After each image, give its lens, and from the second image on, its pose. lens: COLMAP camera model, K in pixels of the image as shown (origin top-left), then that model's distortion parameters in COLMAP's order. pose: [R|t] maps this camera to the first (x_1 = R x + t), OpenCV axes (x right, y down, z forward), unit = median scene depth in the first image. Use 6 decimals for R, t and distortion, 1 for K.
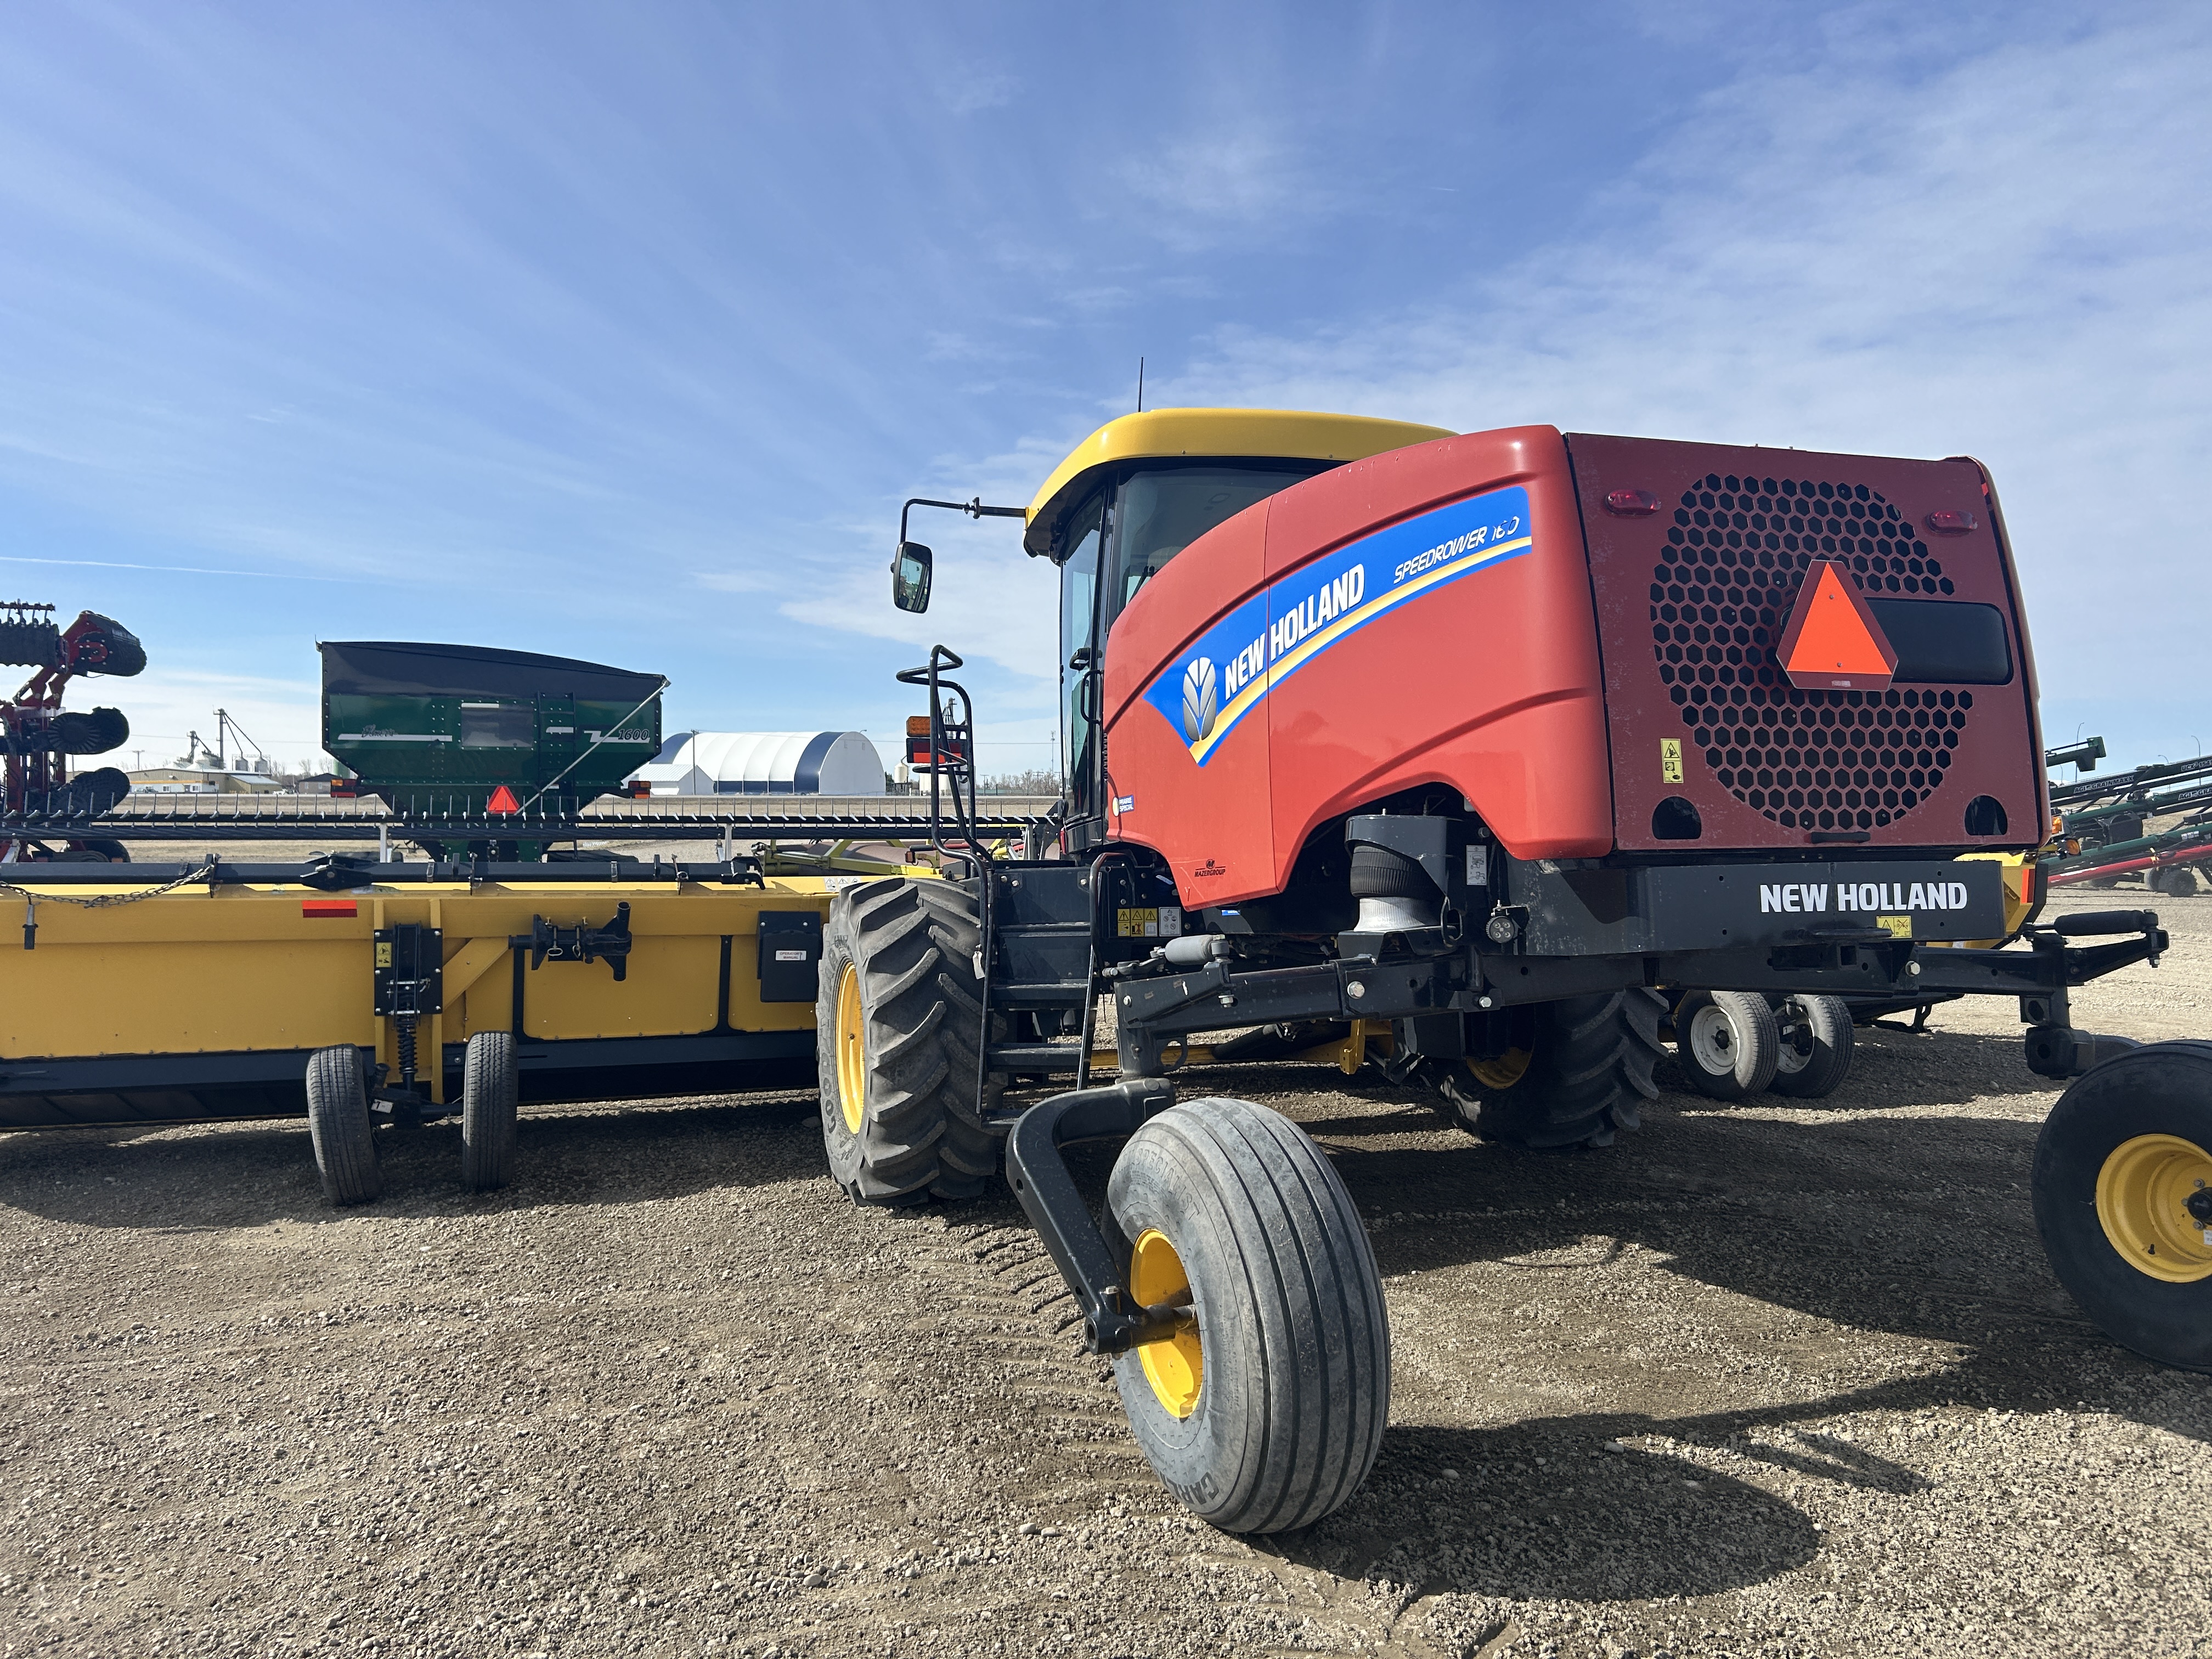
lens RADIAL K [[1574.8, 0, 1106.0], [0, 1574.8, 829.5], [0, 0, 1]] dist [0.002191, -0.001191]
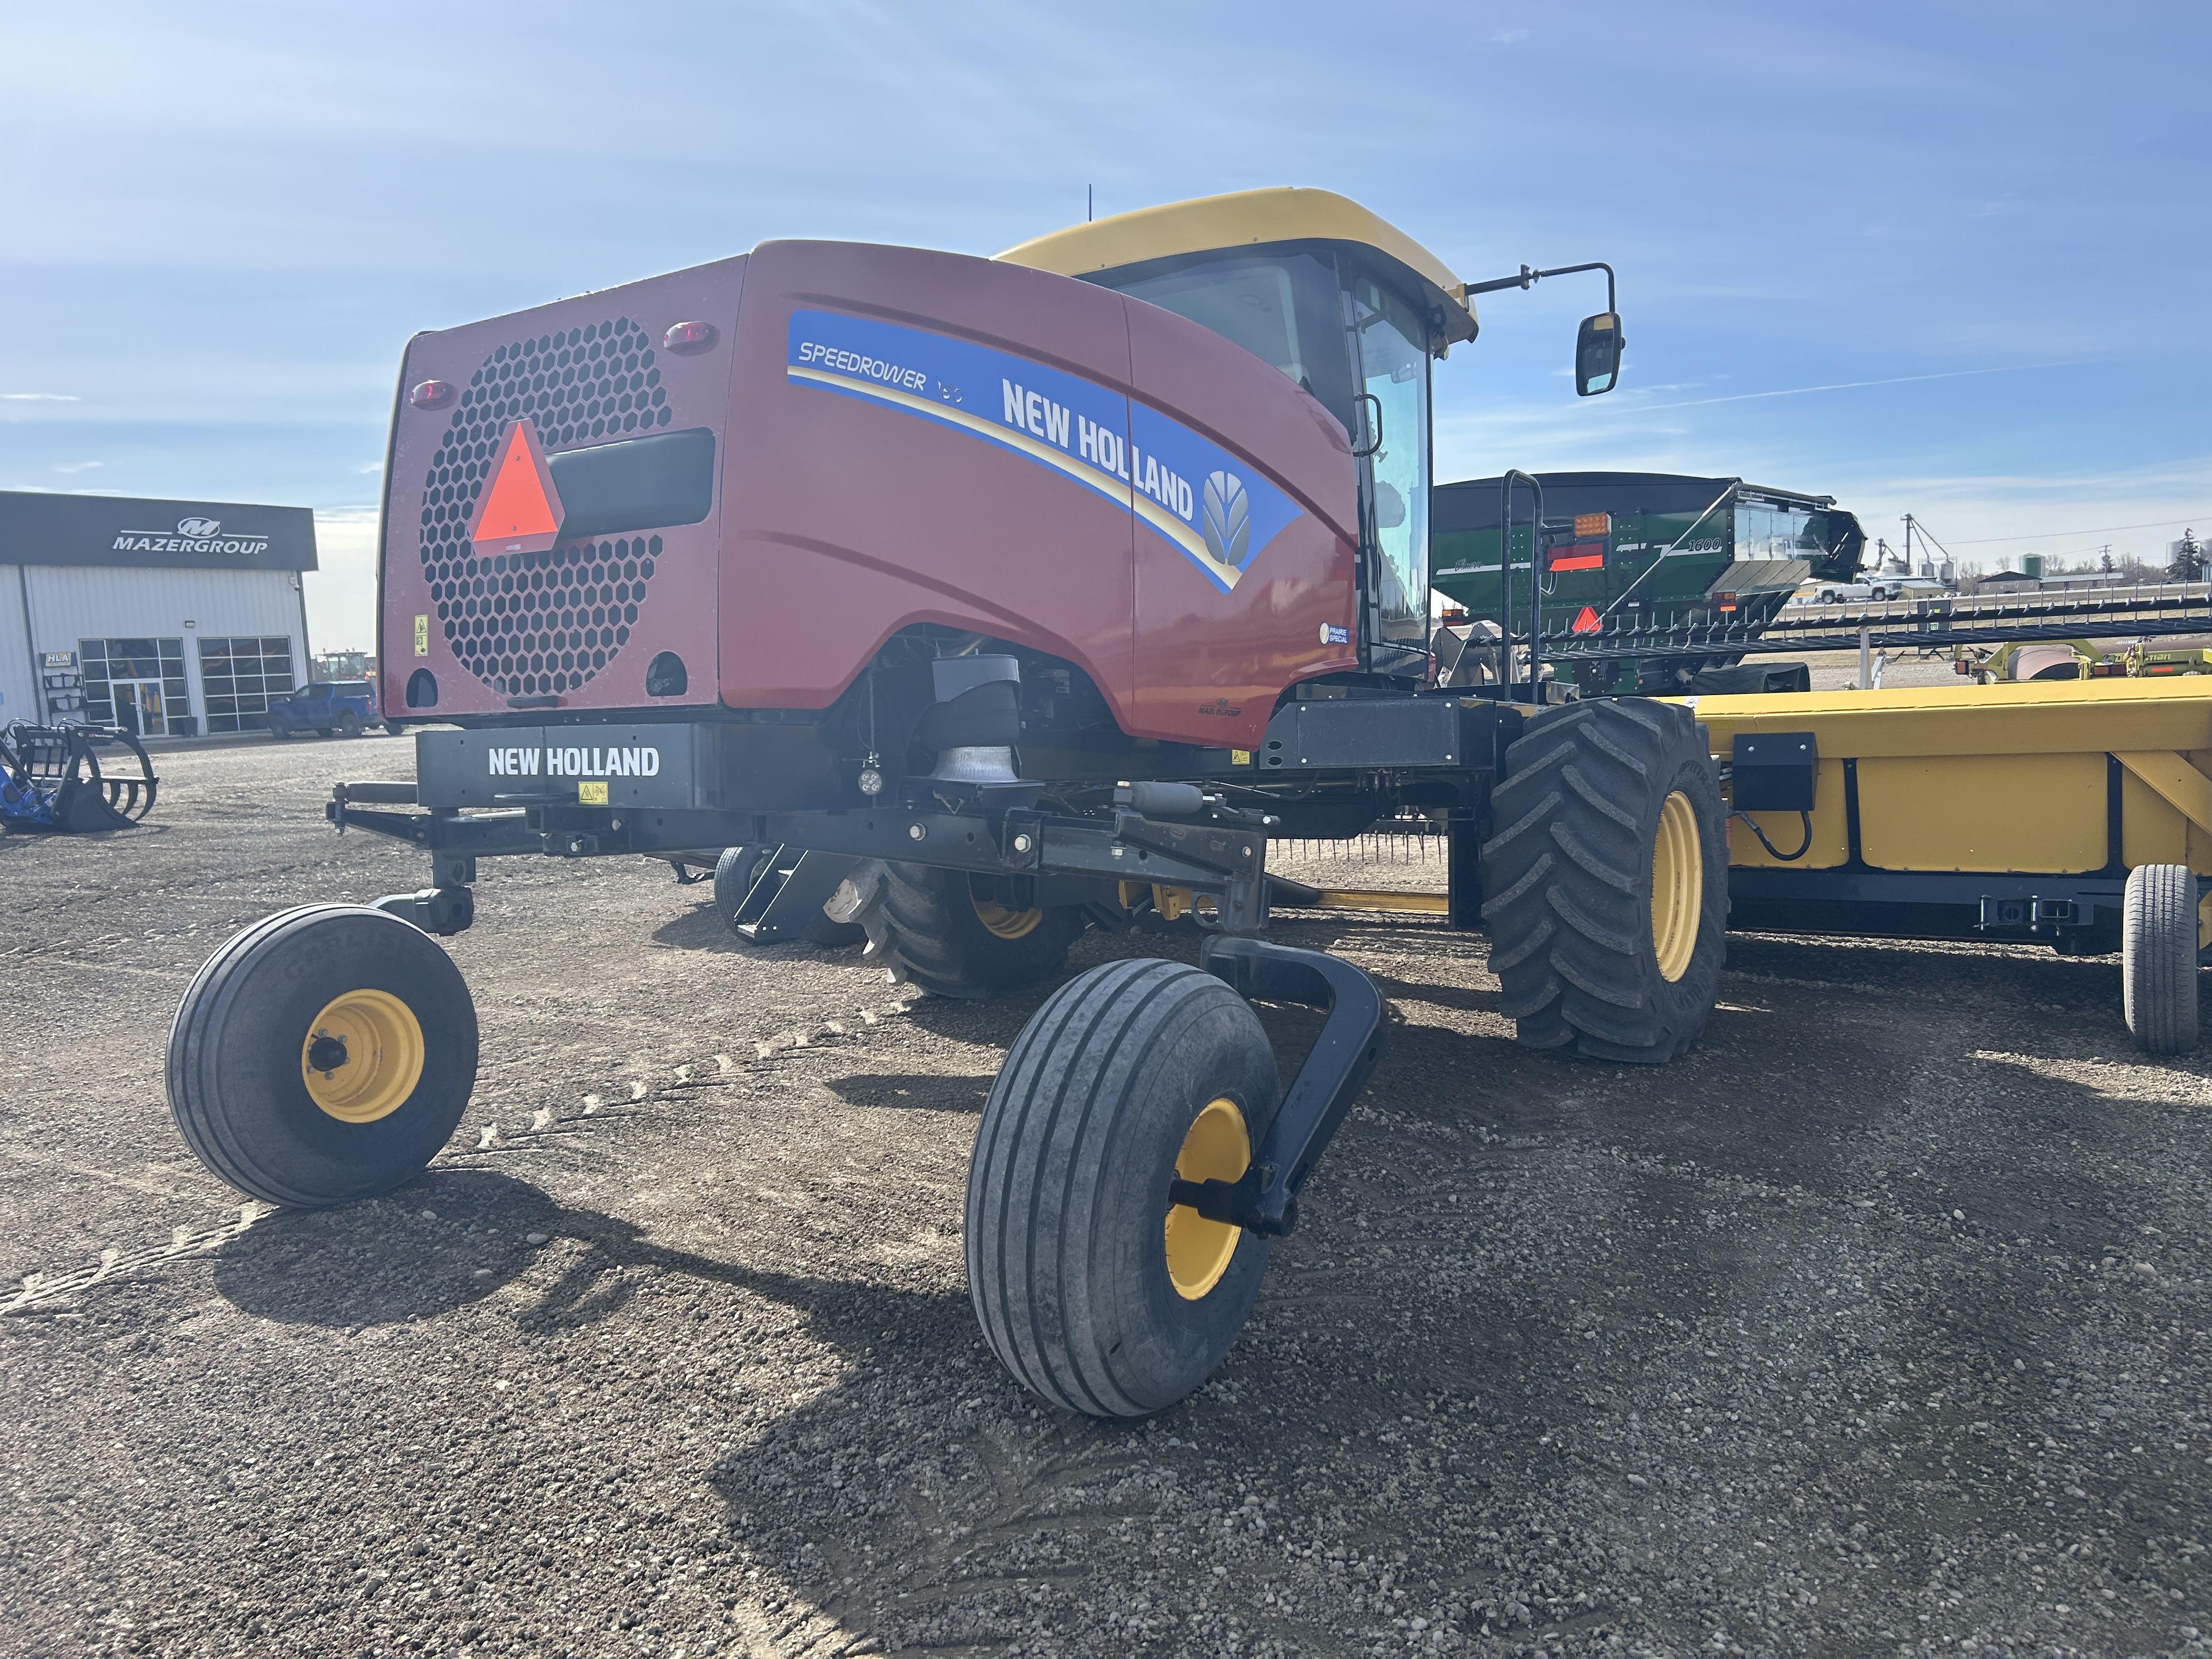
lens RADIAL K [[1634.1, 0, 1106.0], [0, 1634.1, 829.5], [0, 0, 1]] dist [0.023573, -0.005068]
pose [[0.621221, 0.051975, -0.781910, 1.483578], [0.038585, 0.994559, 0.096766, -0.001130], [0.782685, -0.090283, 0.615836, 0.622474]]
